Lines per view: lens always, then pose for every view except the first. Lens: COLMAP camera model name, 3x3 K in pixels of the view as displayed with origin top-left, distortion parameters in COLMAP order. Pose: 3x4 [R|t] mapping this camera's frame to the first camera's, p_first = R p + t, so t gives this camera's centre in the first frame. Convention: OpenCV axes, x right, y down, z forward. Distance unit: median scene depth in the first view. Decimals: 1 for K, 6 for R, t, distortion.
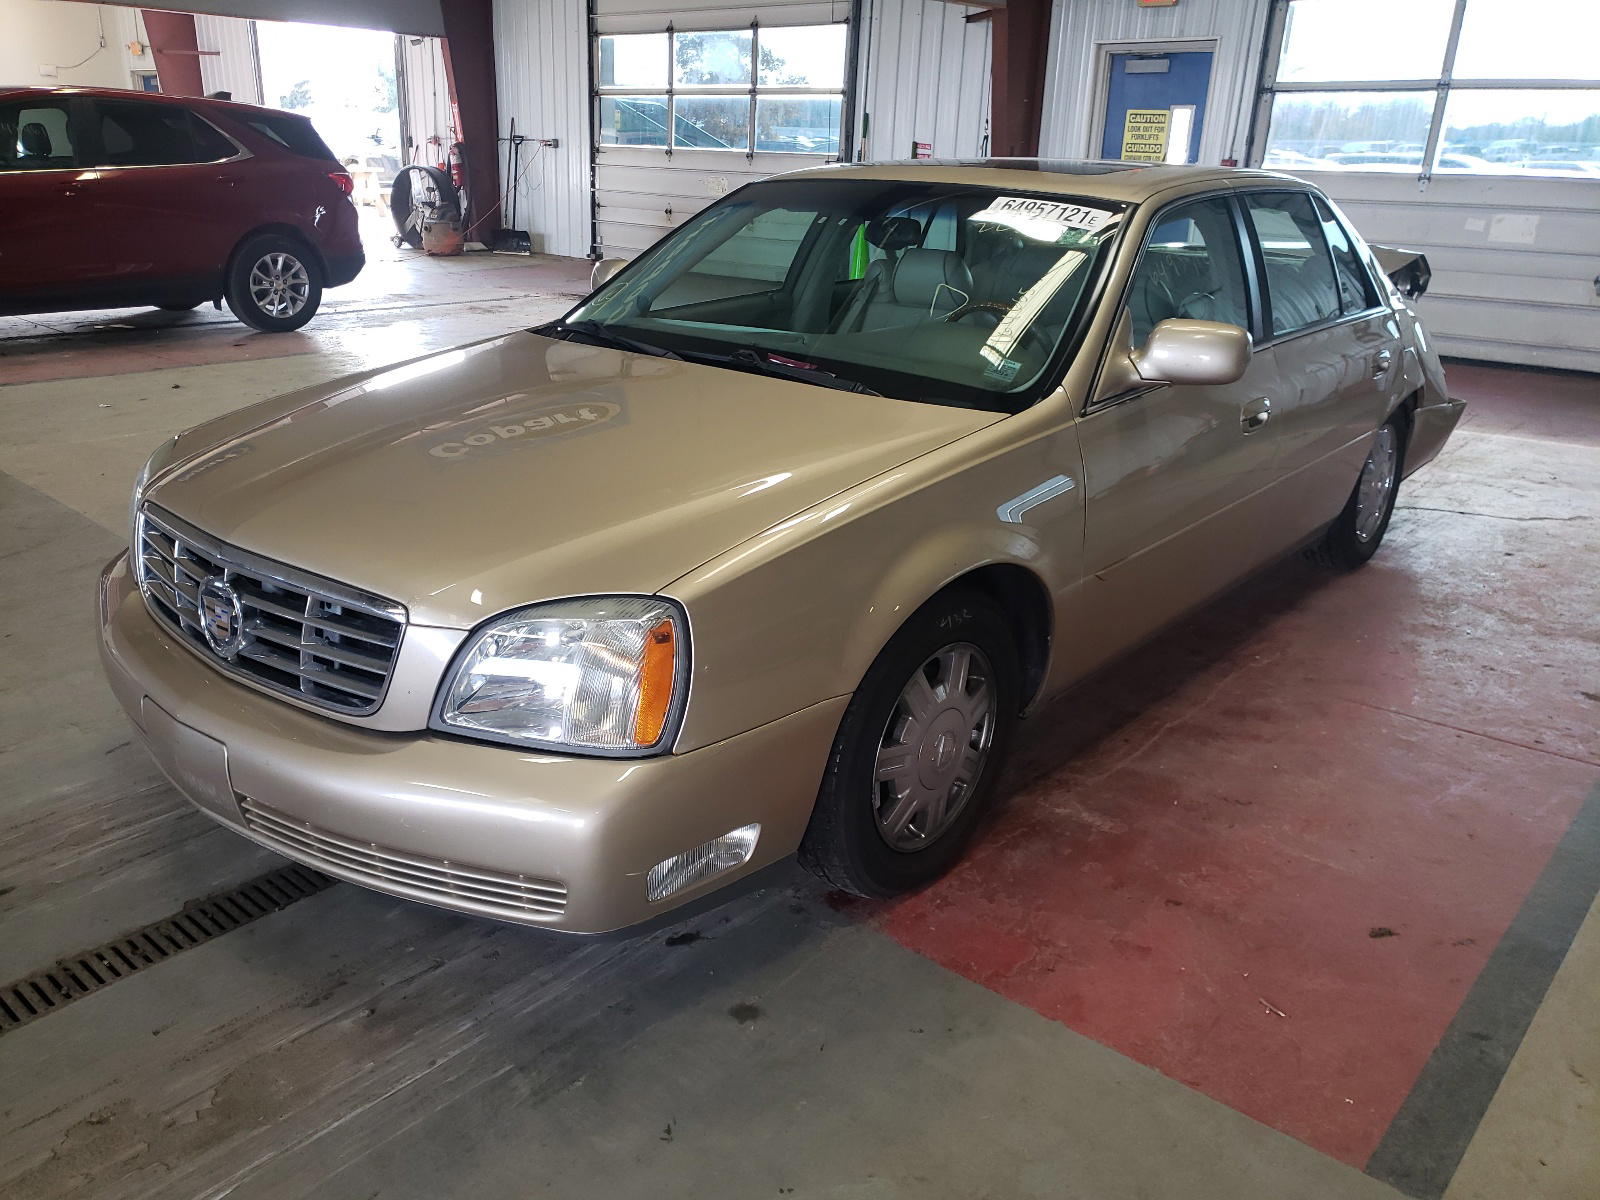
lens RADIAL K [[1340.2, 0, 800.0], [0, 1340.2, 600.0], [0, 0, 1]] dist [0.049063, -0.001322]
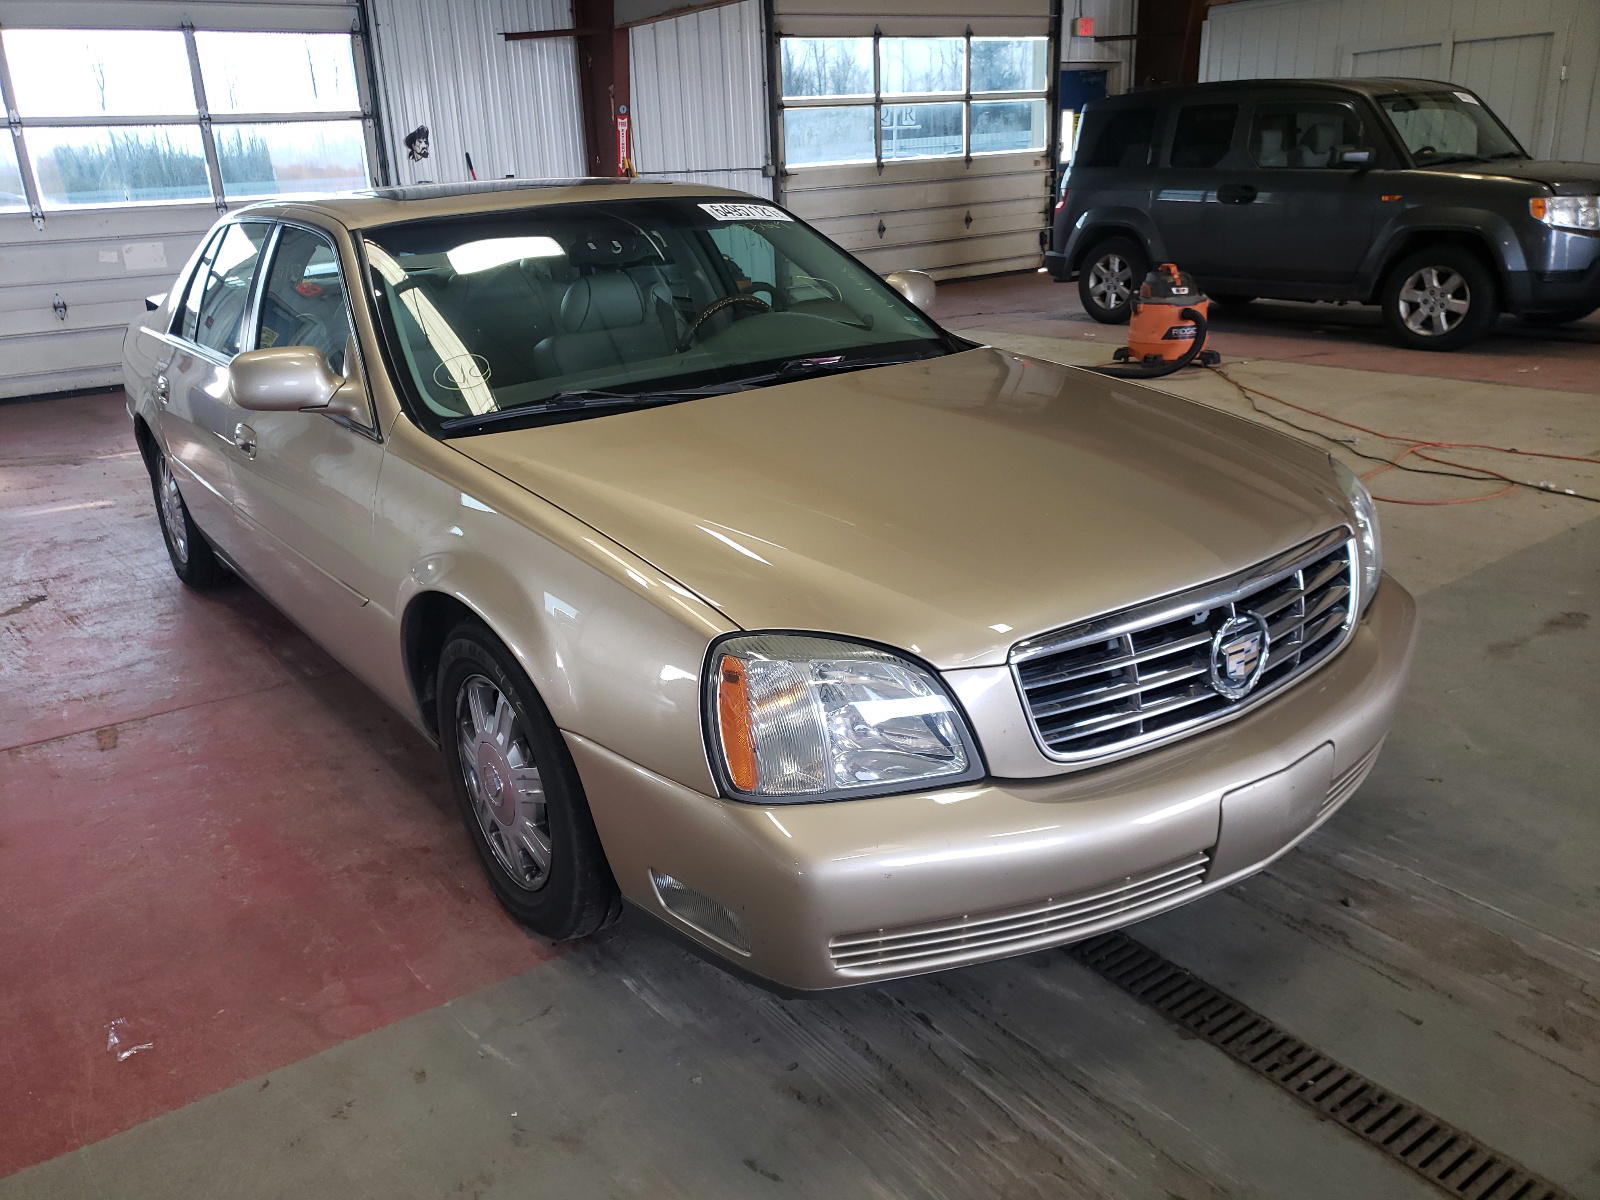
lens RADIAL K [[1210.1, 0, 800.0], [0, 1210.1, 600.0], [0, 0, 1]] dist [0.038810, 0.000992]
pose [[0.216524, -0.371877, 0.902677, -1.022382], [0.373311, 0.885882, 0.275412, -0.304431], [-0.902084, 0.277346, 0.330640, 0.823198]]
